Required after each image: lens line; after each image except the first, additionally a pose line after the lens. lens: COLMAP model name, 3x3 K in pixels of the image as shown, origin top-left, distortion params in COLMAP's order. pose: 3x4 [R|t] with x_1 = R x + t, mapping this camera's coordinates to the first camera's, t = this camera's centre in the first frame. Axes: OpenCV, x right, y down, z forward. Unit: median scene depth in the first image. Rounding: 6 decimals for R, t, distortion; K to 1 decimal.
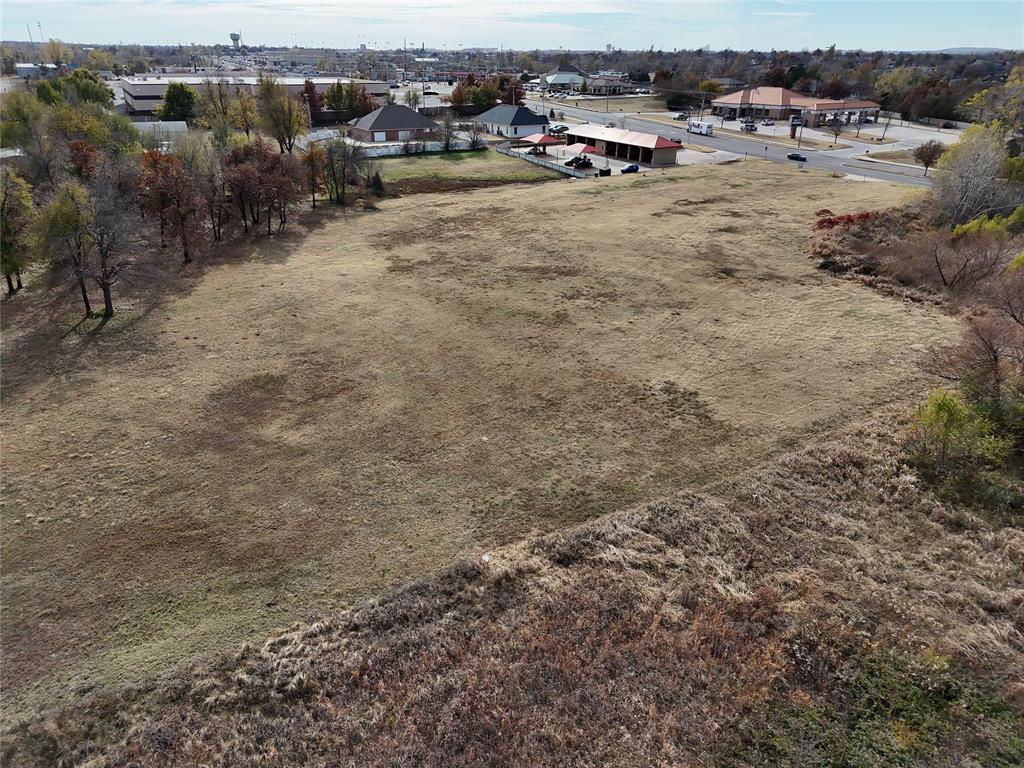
lens RADIAL K [[715.5, 0, 514.1], [0, 715.5, 384.0], [0, 0, 1]] dist [0.065818, -0.047881]
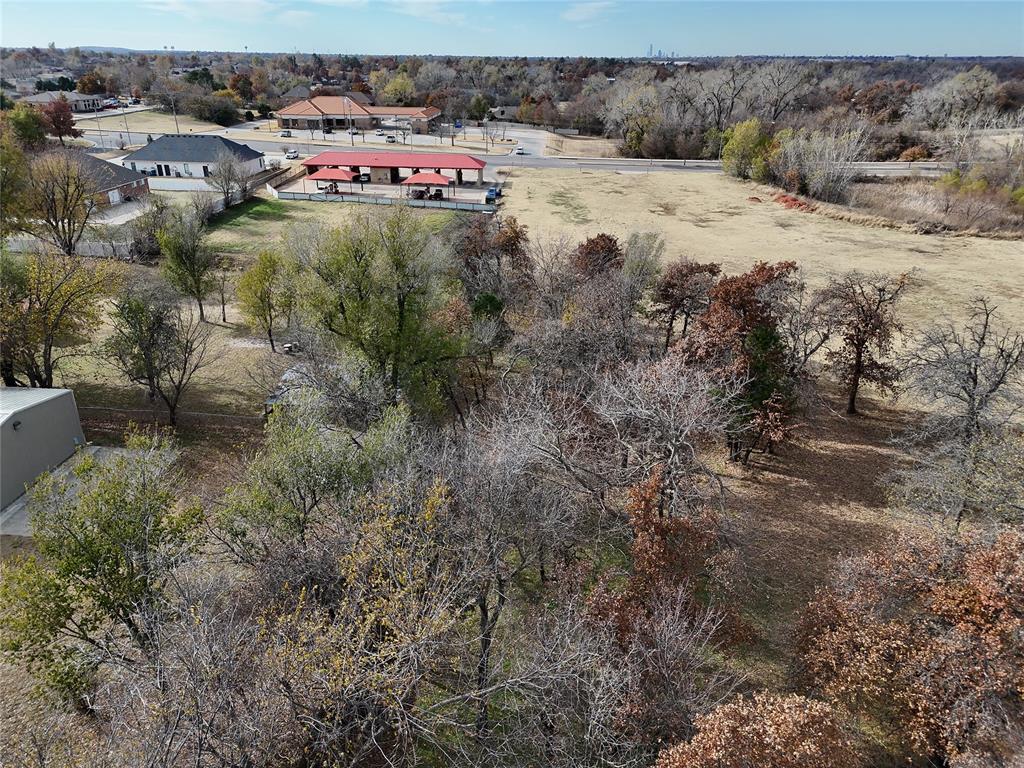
lens RADIAL K [[715.5, 0, 511.3], [0, 715.5, 384.4], [0, 0, 1]] dist [0.065818, -0.047881]
pose [[0.536703, -0.350347, 0.767598, -0.914730], [0.348437, 0.920558, 0.176535, -0.343475], [-0.768467, 0.172713, 0.616140, 0.699508]]
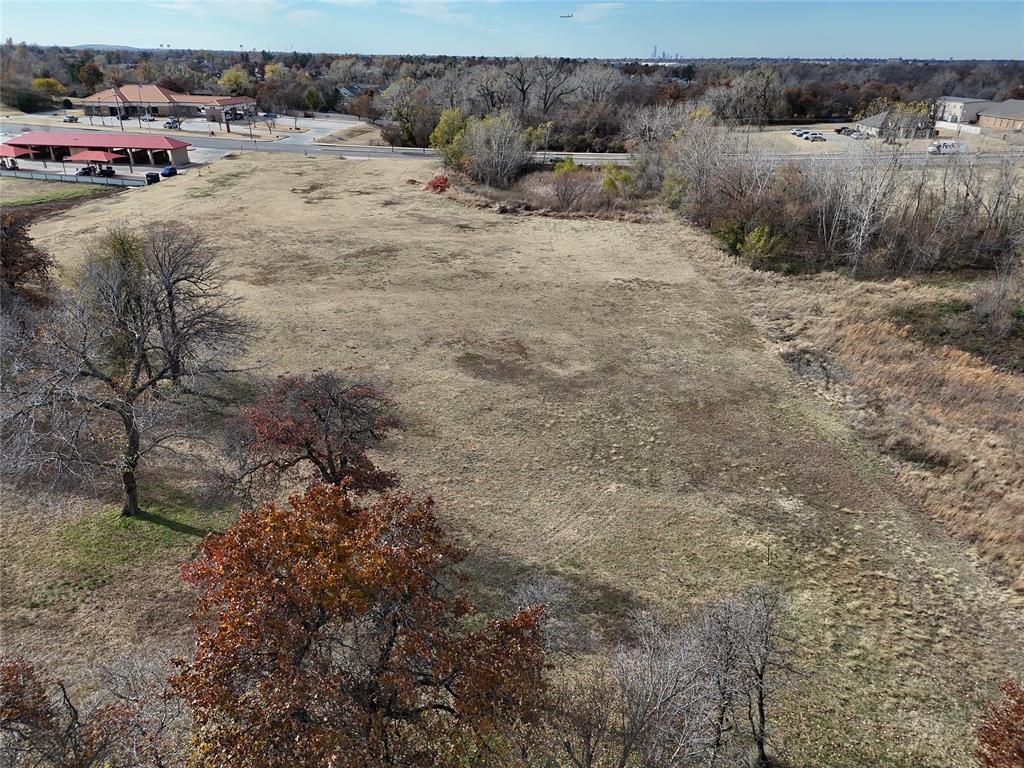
lens RADIAL K [[715.5, 0, 510.8], [0, 715.5, 383.7], [0, 0, 1]] dist [0.065818, -0.047881]
pose [[0.547137, -0.343863, 0.763151, -0.637076], [0.340846, 0.924237, 0.172077, -0.075307], [-0.764503, 0.165967, 0.622888, 0.151038]]
